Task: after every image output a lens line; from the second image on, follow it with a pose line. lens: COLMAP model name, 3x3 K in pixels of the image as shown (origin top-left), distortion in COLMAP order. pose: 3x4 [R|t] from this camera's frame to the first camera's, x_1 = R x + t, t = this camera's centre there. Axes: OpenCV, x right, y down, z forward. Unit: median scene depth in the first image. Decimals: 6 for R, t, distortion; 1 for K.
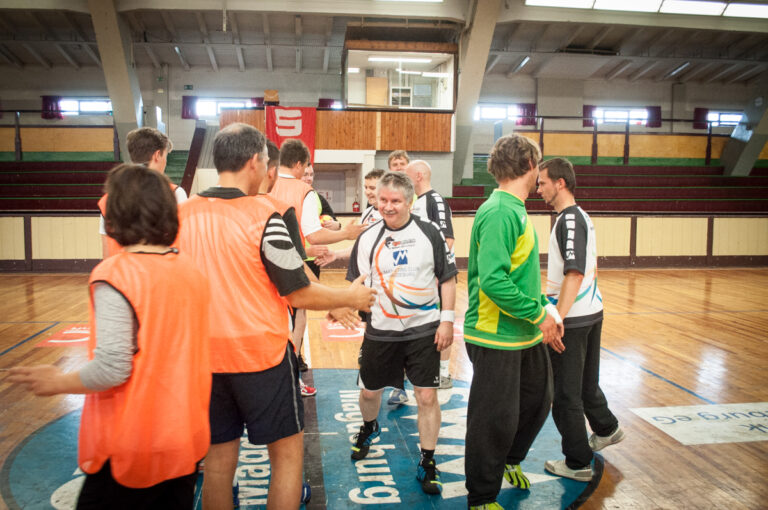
lens RADIAL K [[628.5, 0, 401.7], [0, 628.5, 258.5], [0, 0, 1]] dist [-0.069100, 0.005019]
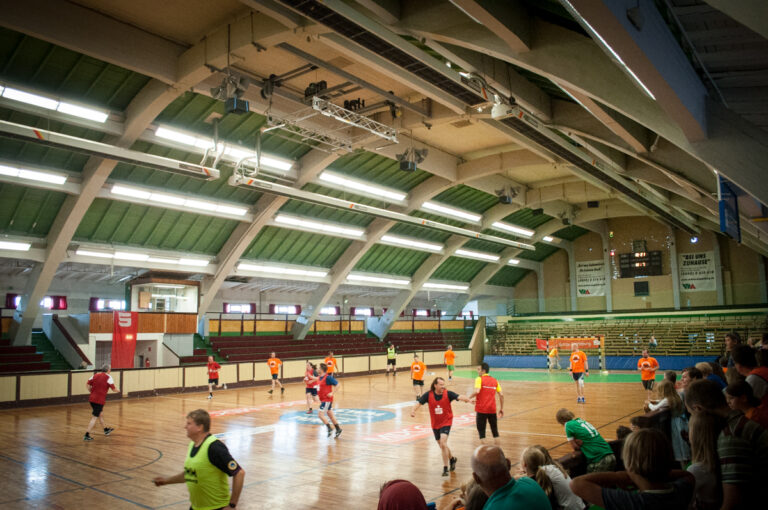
lens RADIAL K [[616.8, 0, 384.0], [0, 616.8, 255.0], [0, 0, 1]] dist [-0.078484, -0.005090]
pose [[0.675450, 0.062806, 0.734726, -1.036876], [0.130314, 0.970518, -0.202763, 0.070429], [-0.725800, 0.232702, 0.647352, -0.827824]]
